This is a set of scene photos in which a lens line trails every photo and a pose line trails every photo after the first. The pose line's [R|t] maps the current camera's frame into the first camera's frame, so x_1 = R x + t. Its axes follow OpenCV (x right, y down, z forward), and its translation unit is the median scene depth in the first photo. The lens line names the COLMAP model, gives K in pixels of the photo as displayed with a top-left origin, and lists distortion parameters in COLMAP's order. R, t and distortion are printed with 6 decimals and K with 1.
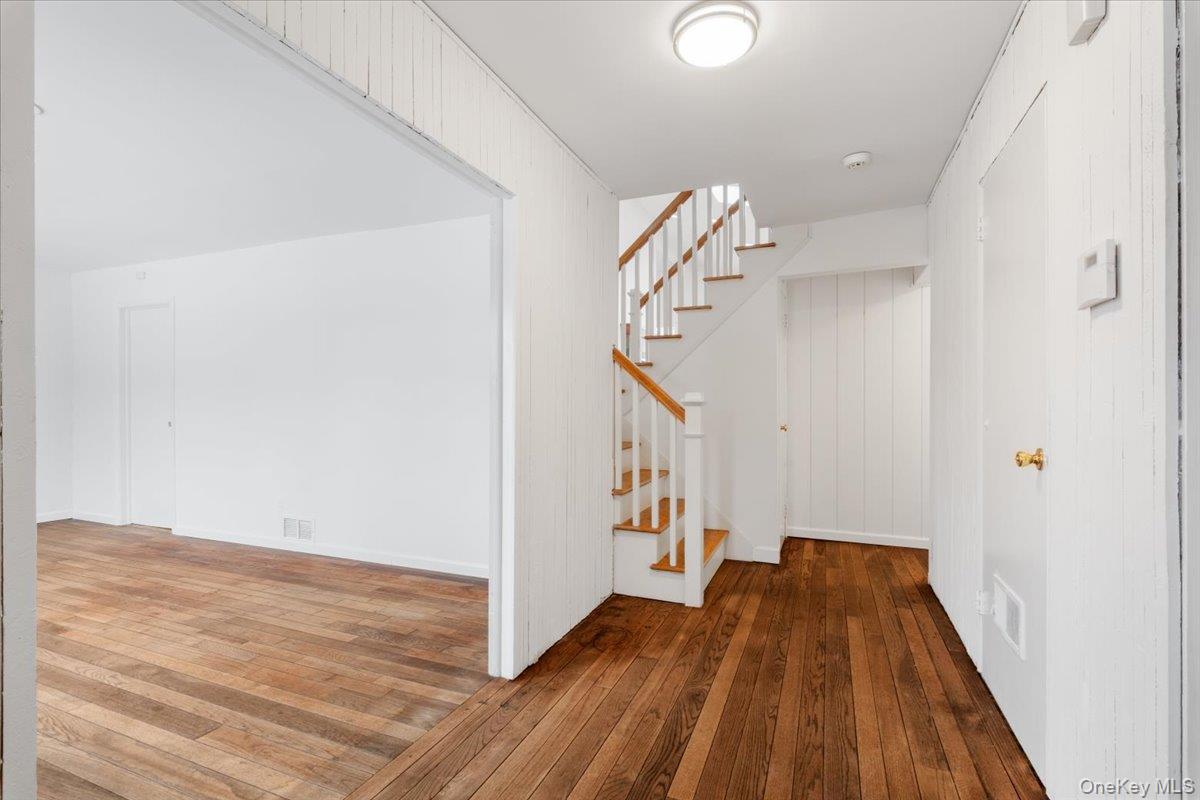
lens RADIAL K [[540.1, 0, 602.7], [0, 540.1, 400.3], [0, 0, 1]] dist [-0.011245, -0.000677]
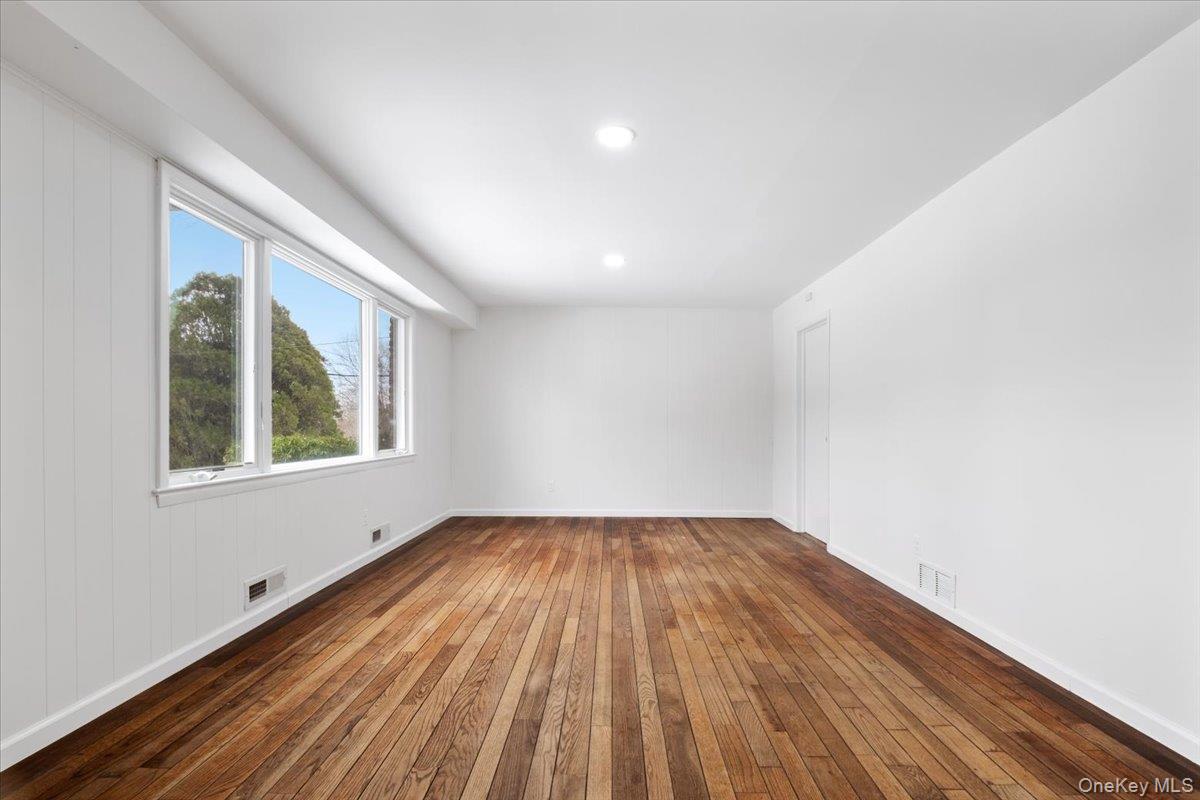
lens RADIAL K [[540.1, 0, 604.4], [0, 540.1, 411.7], [0, 0, 1]] dist [-0.011245, -0.000677]
pose [[0.367487, -0.020317, -0.929807, -0.052262], [0.002325, 0.999778, -0.020928, 0.024955], [0.930026, 0.005529, 0.367452, 0.409798]]
